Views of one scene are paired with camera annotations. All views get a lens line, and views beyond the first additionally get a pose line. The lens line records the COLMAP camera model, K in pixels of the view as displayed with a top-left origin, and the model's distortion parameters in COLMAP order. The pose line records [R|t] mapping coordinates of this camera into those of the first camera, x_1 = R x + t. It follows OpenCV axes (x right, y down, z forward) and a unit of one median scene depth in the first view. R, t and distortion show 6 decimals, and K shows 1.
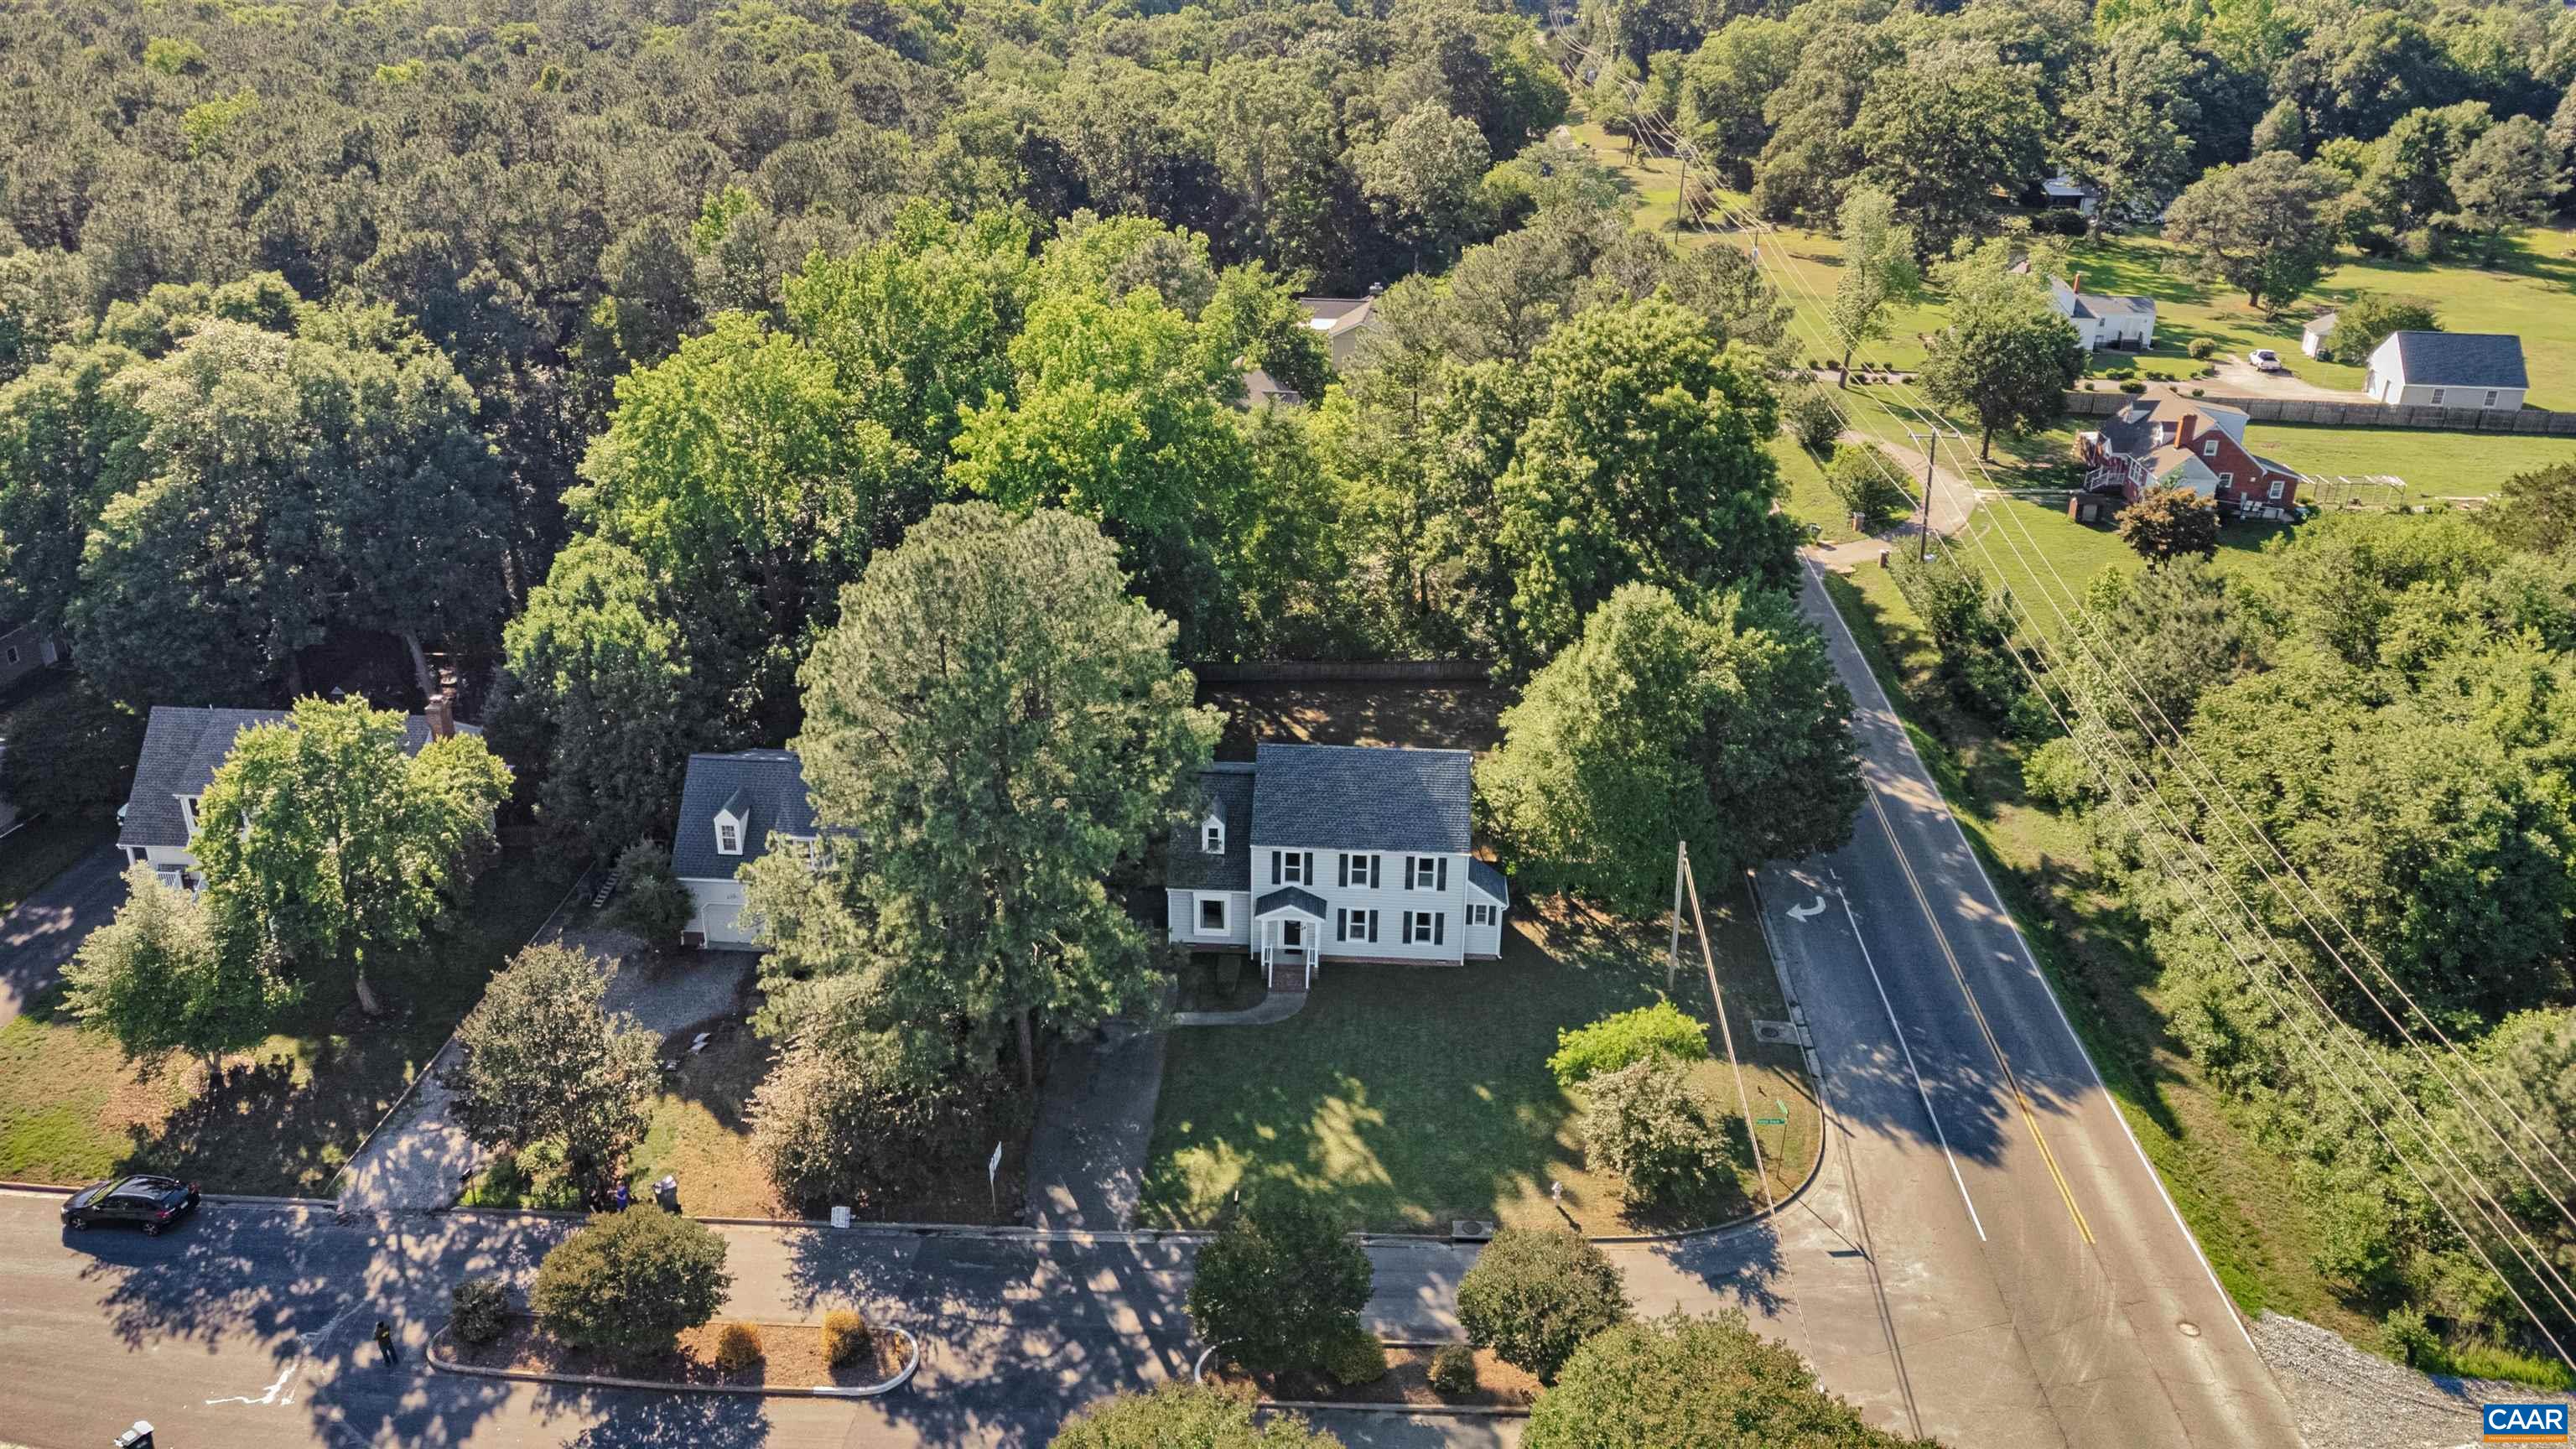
lens RADIAL K [[1922.4, 0, 1288.0], [0, 1922.4, 724.5], [0, 0, 1]] dist [0.035532, -0.003464]
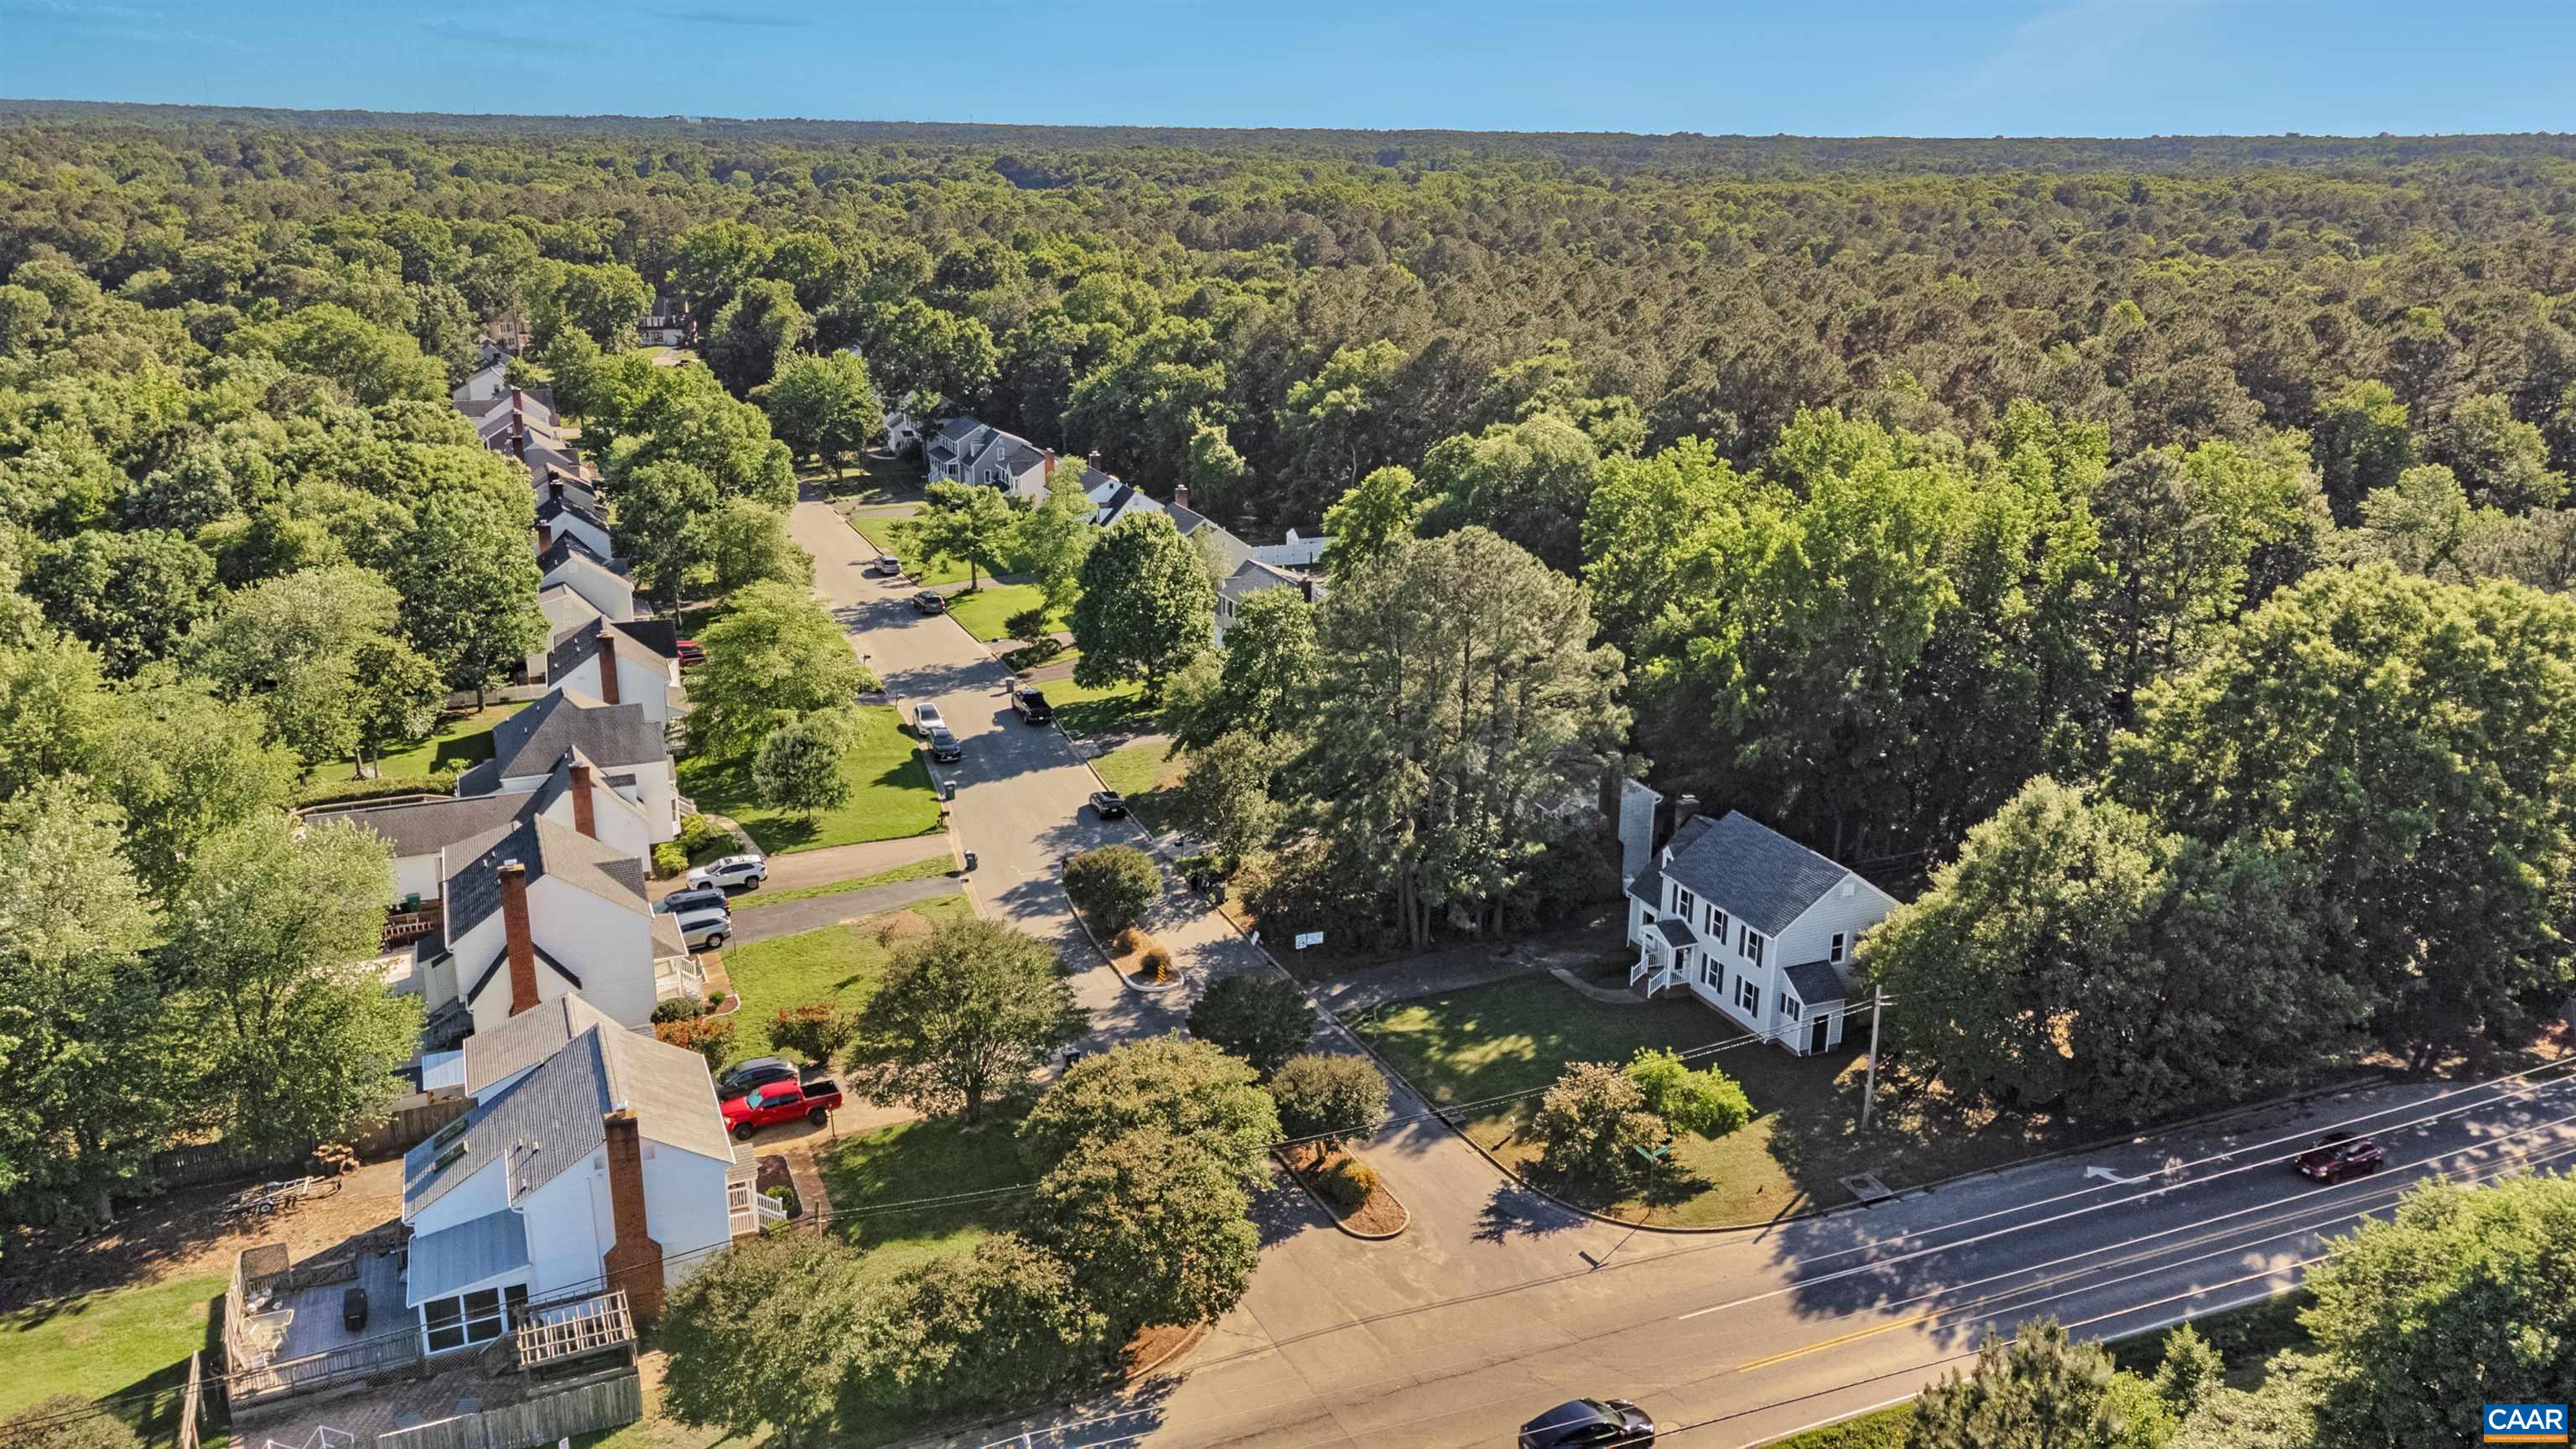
lens RADIAL K [[1890.8, 0, 1295.7], [0, 1890.8, 727.3], [0, 0, 1]] dist [0.047311, -0.010150]
pose [[0.454037, 0.260000, -0.852204, 0.878016], [-0.374406, 0.923605, 0.082308, -0.034428], [0.808499, 0.281699, 0.516696, 0.158155]]
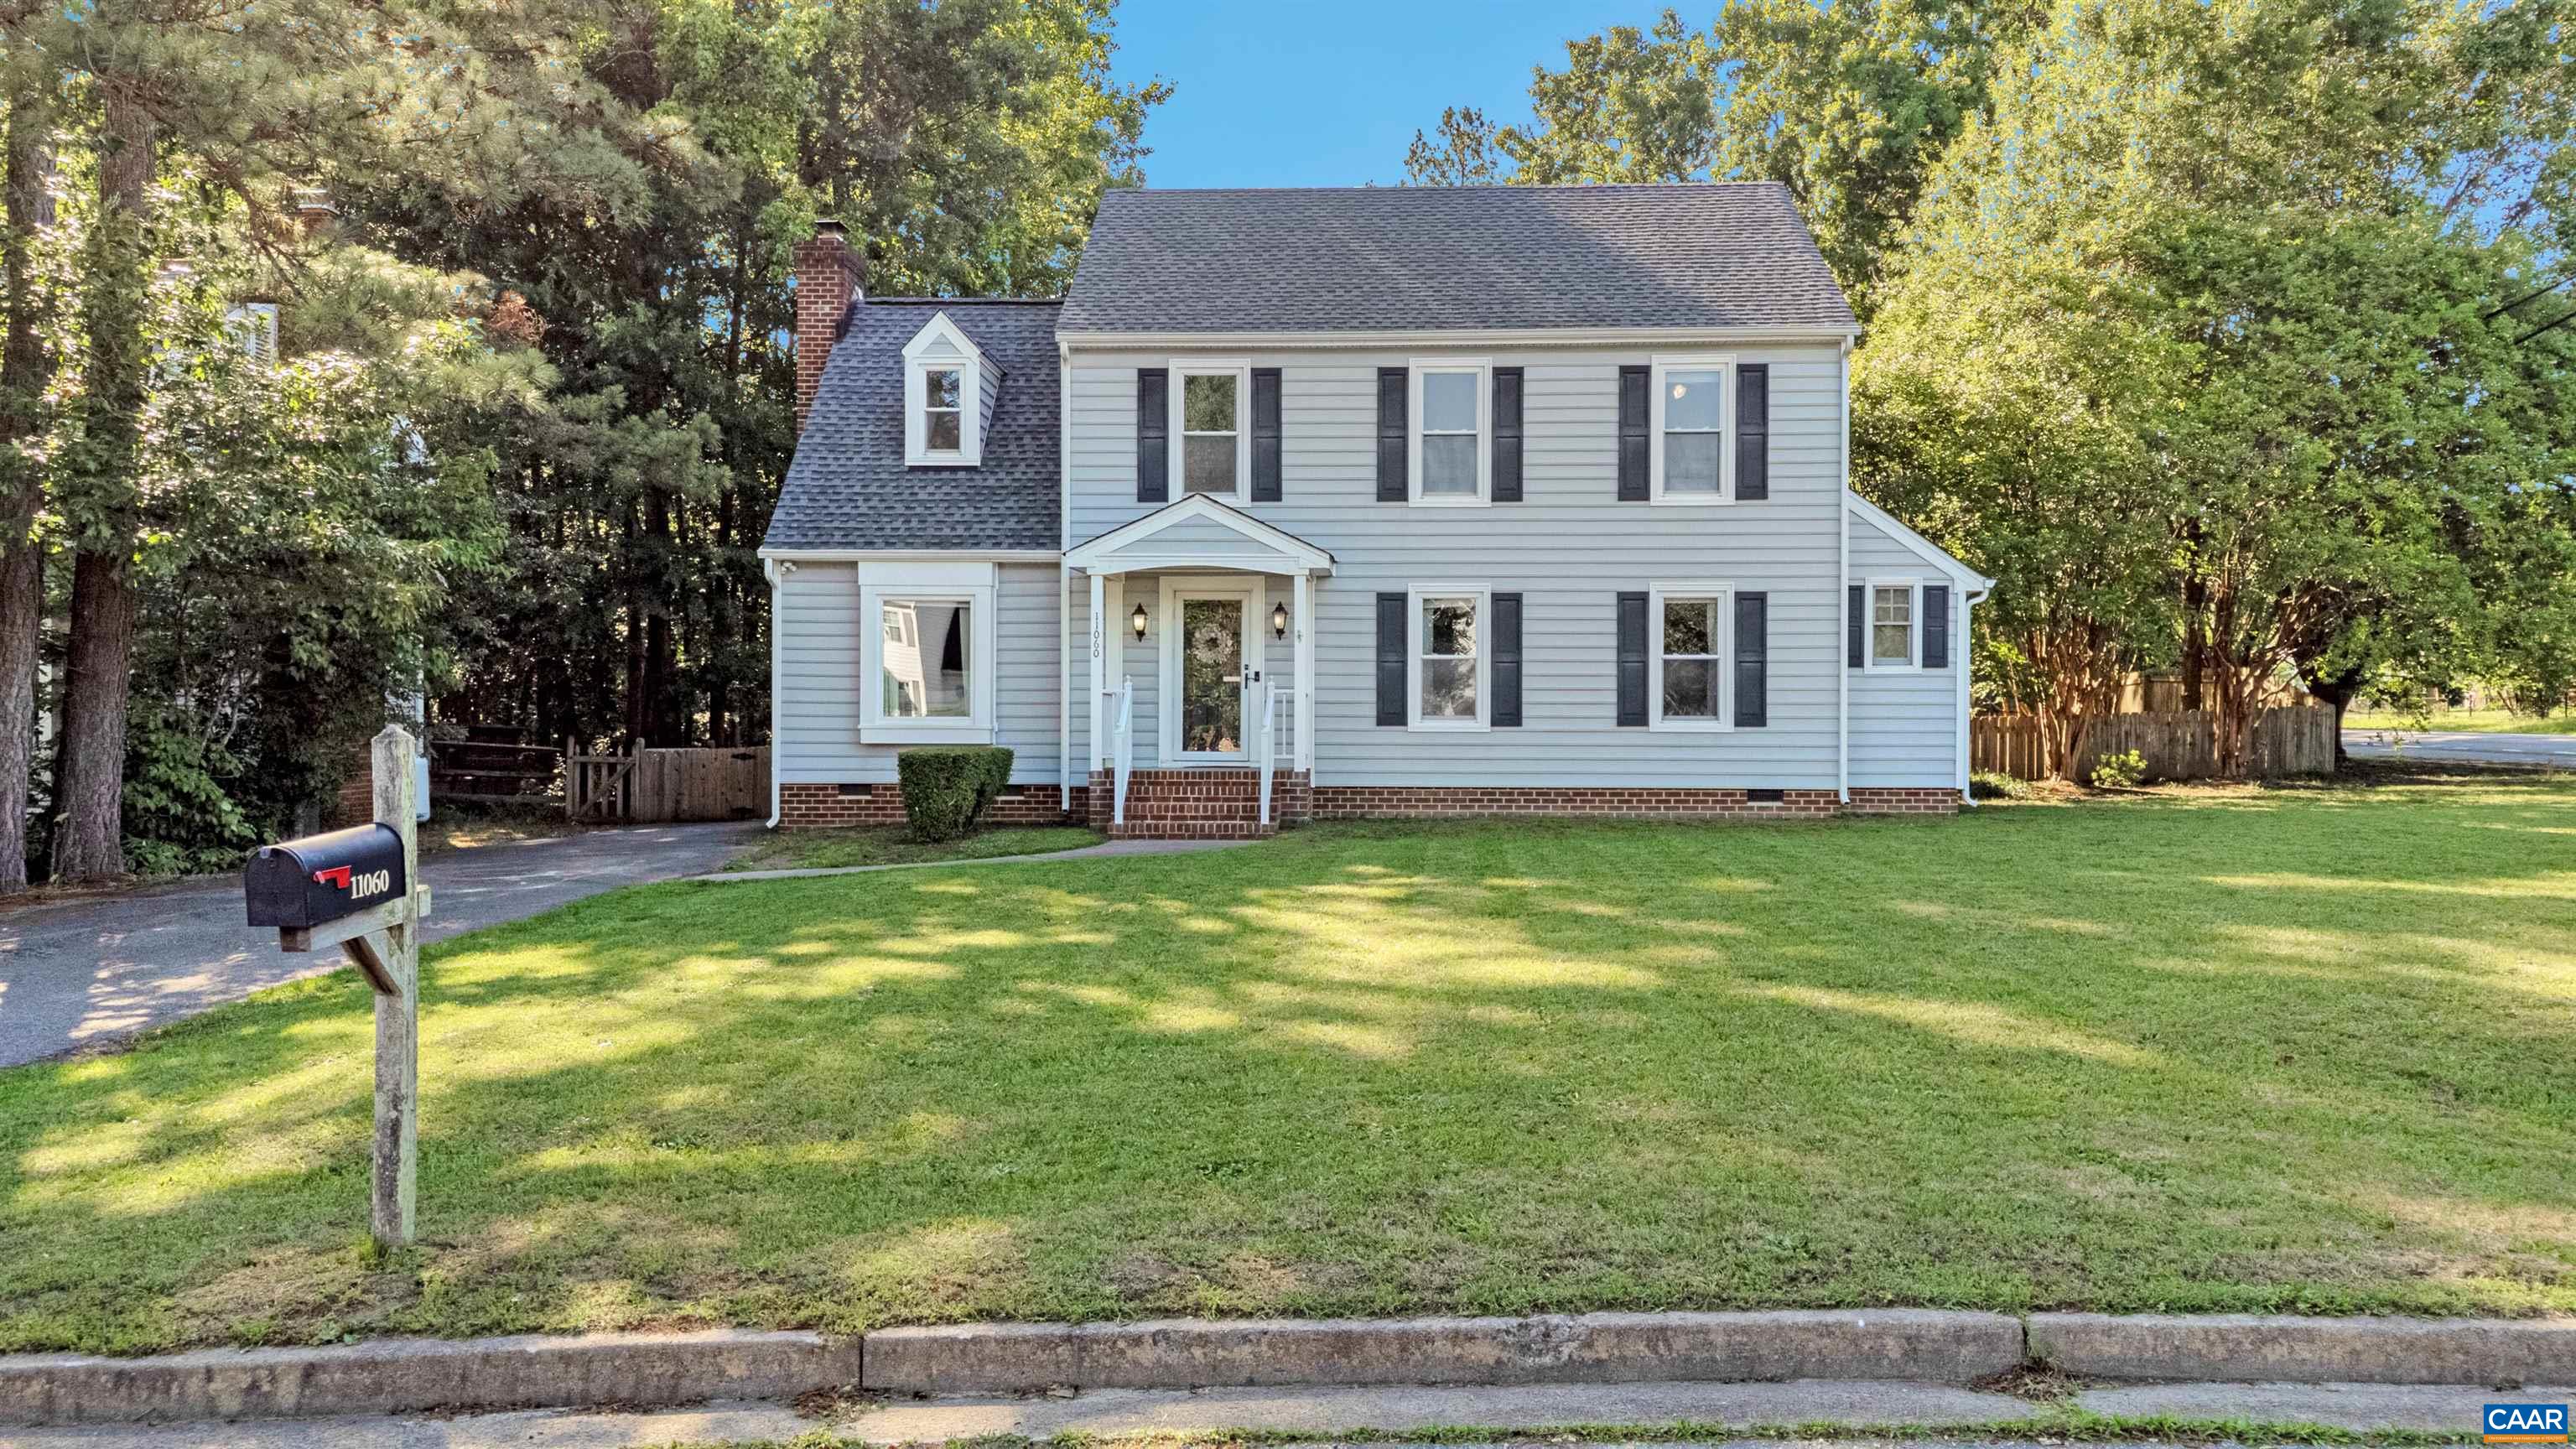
lens RADIAL K [[1890.8, 0, 1295.7], [0, 1890.8, 727.3], [0, 0, 1]] dist [0.047311, -0.010150]
pose [[0.999876, -0.011613, 0.010675, 0.011396], [0.014970, 0.911870, -0.410206, 0.226479], [-0.004970, 0.410315, 0.911931, 0.768135]]
